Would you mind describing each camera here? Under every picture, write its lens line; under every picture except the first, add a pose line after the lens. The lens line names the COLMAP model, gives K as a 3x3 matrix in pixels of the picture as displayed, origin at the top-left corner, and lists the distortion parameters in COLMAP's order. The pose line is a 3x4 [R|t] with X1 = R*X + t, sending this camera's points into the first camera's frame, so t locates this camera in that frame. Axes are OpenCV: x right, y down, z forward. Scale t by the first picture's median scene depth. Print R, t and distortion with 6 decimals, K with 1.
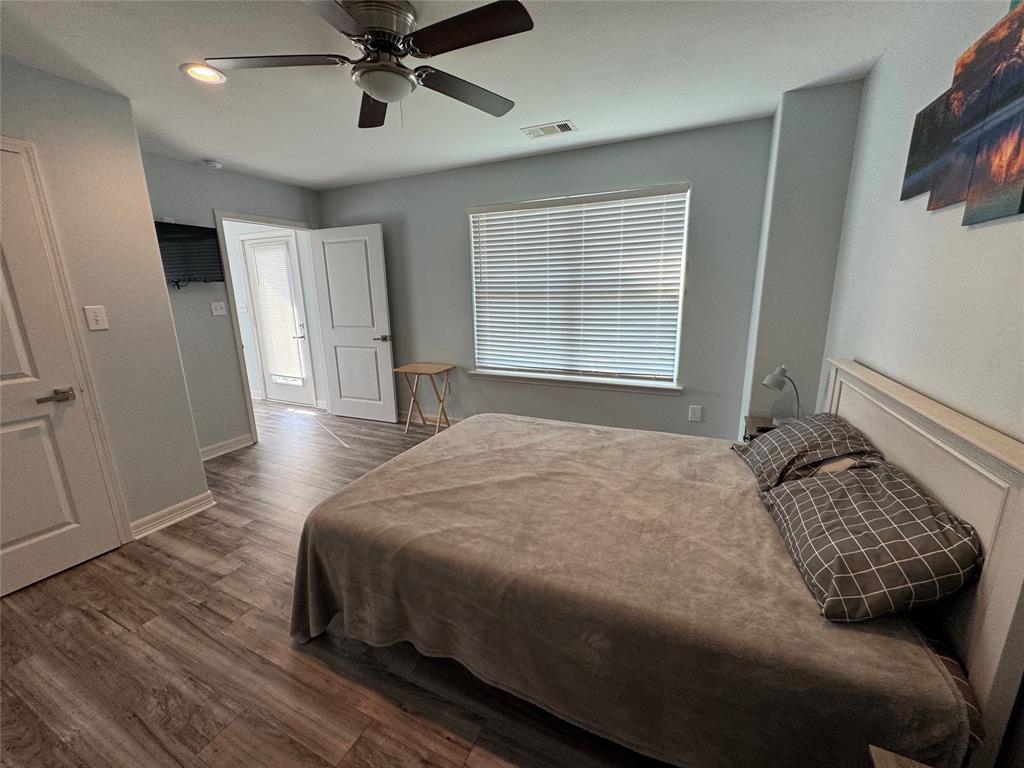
lens RADIAL K [[408.3, 0, 511.8], [0, 408.3, 384.7], [0, 0, 1]] dist [-0.005104, 0.001320]
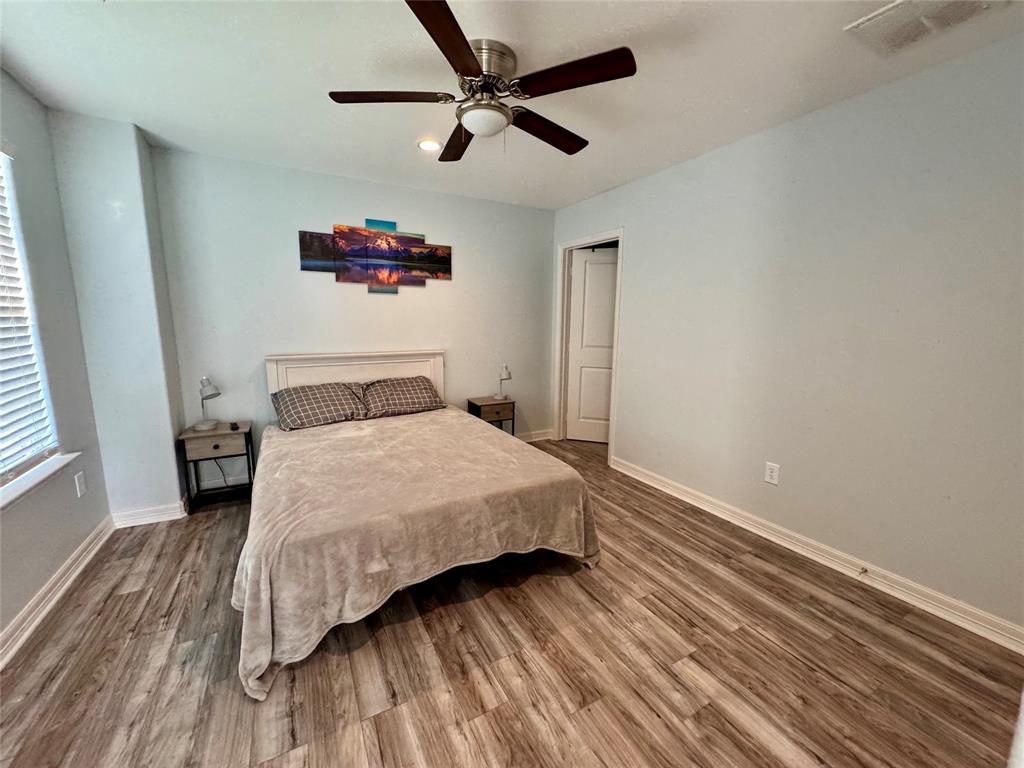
lens RADIAL K [[408.3, 0, 510.2], [0, 408.3, 383.4], [0, 0, 1]] dist [-0.005104, 0.001320]
pose [[-0.806145, -0.092171, 0.584496, -0.842991], [0.131713, 0.935060, 0.329113, -0.327353], [-0.576873, 0.342298, -0.741653, 1.605951]]
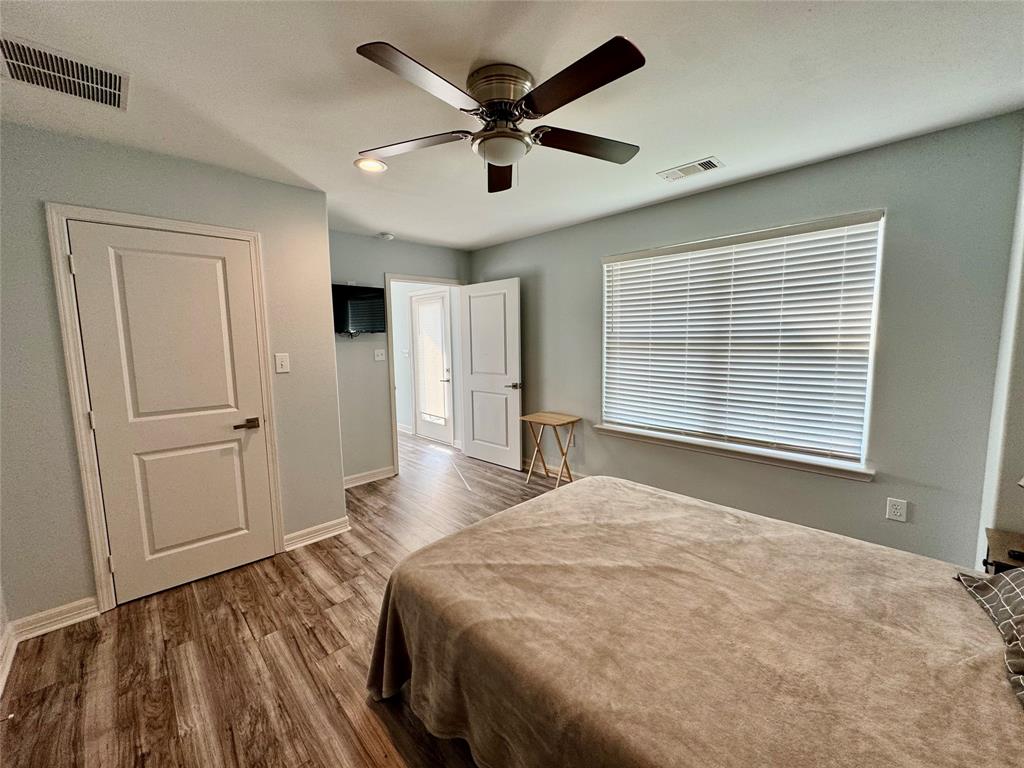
lens RADIAL K [[408.3, 0, 511.9], [0, 408.3, 384.1], [0, 0, 1]] dist [-0.005104, 0.001320]
pose [[0.934954, 0.042861, -0.352169, 0.081221], [-0.081404, 0.992108, -0.095370, -0.040353], [0.345302, 0.117834, 0.931065, 0.092569]]
